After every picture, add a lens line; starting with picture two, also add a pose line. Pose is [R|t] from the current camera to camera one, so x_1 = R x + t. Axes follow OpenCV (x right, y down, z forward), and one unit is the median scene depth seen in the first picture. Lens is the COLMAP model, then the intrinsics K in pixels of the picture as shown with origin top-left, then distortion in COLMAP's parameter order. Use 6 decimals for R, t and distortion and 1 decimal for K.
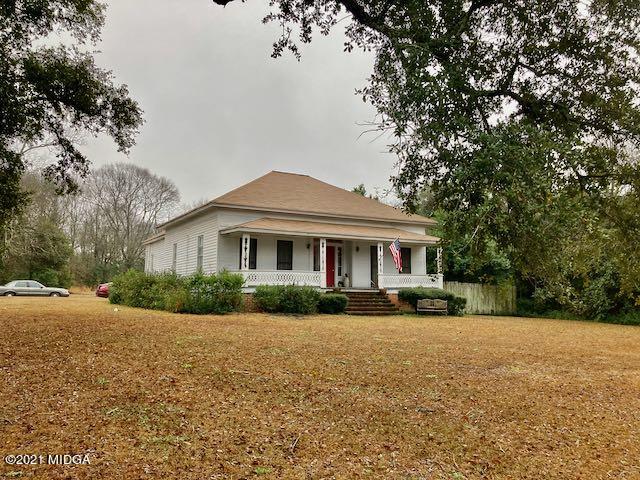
lens RADIAL K [[530.9, 0, 320.0], [0, 530.9, 240.0], [0, 0, 1]] dist [0.040613, -0.007304]
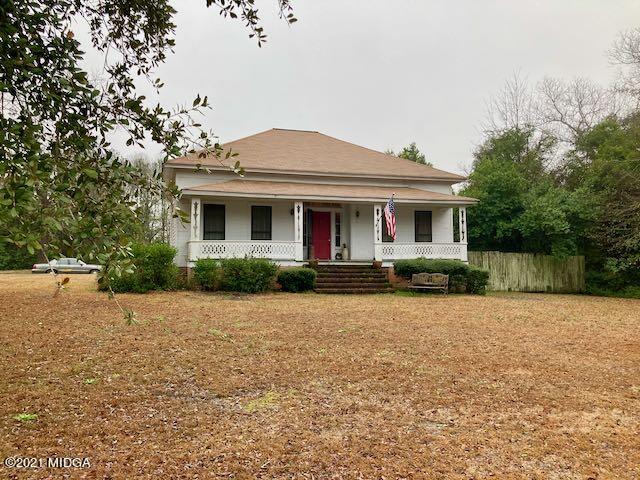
lens RADIAL K [[530.9, 0, 320.0], [0, 530.9, 240.0], [0, 0, 1]] dist [0.040613, -0.007304]
pose [[0.974785, -0.022178, -0.222039, 0.200748], [0.032109, 0.998634, 0.041216, 0.022276], [0.220822, -0.047307, 0.974166, 0.181973]]
